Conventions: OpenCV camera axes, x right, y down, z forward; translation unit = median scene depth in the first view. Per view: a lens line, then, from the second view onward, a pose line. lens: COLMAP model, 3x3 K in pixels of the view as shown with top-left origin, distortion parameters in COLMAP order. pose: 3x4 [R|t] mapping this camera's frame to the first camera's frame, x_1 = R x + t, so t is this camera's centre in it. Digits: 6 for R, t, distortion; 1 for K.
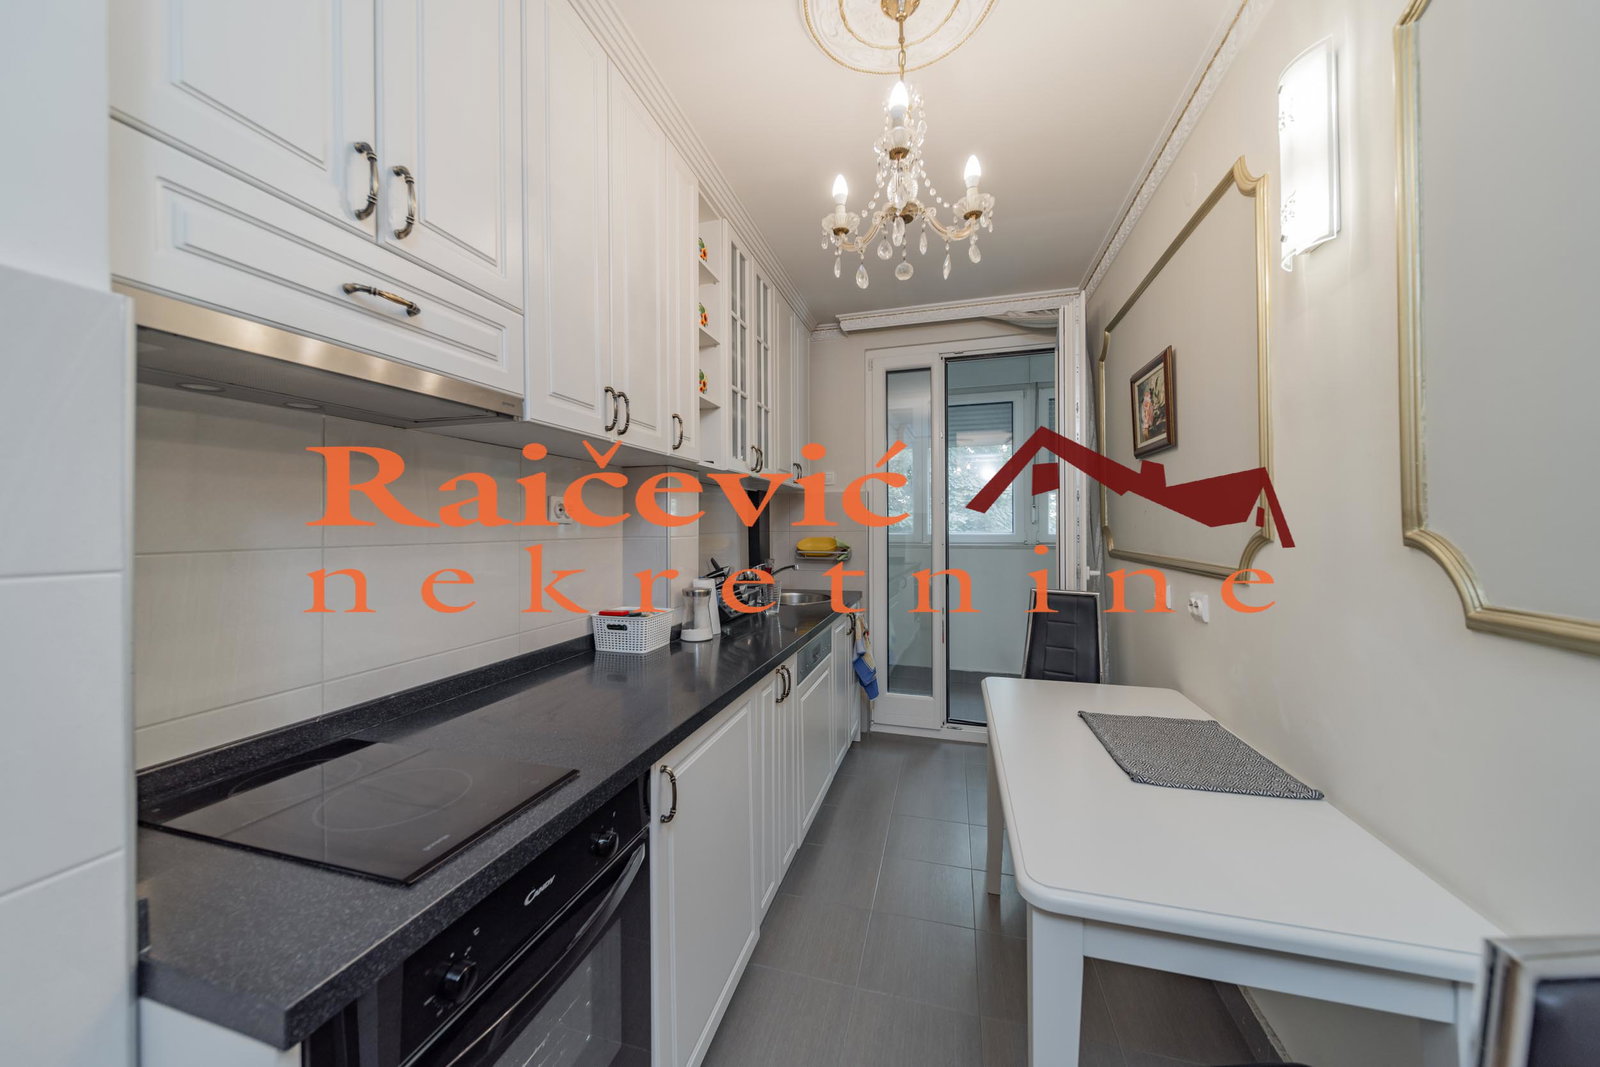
lens RADIAL K [[563.4, 0, 807.4], [0, 563.4, 530.0], [0, 0, 1]] dist [-0.000897, -0.000488]
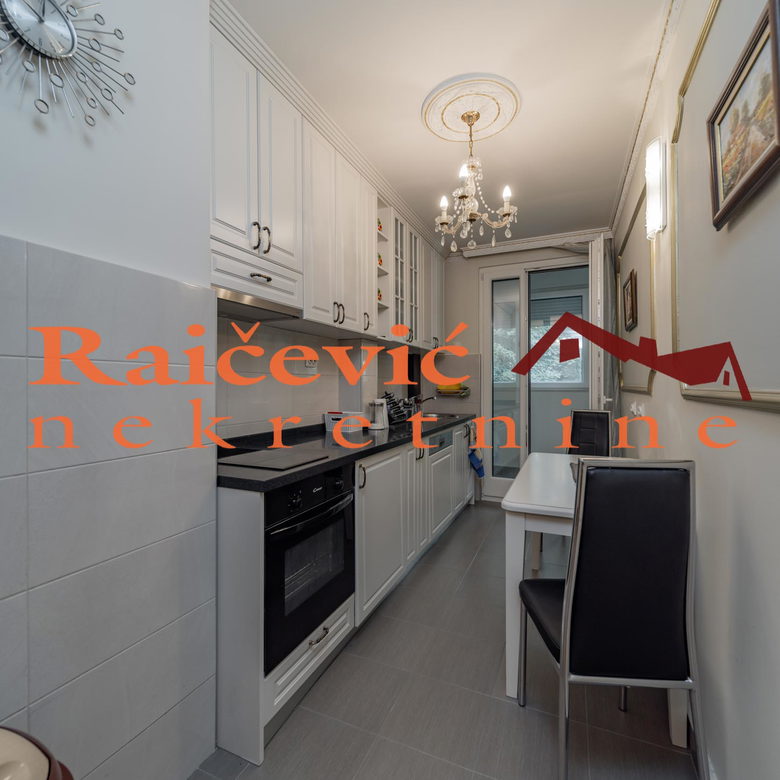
lens RADIAL K [[391.8, 0, 410.8], [0, 391.8, 382.8], [0, 0, 1]] dist [0.000012, 0.000012]
pose [[0.993559, 0.001070, -0.113315, 0.074167], [-0.001672, 0.999985, -0.005219, 0.044943], [0.113308, 0.005375, 0.993545, -0.321817]]
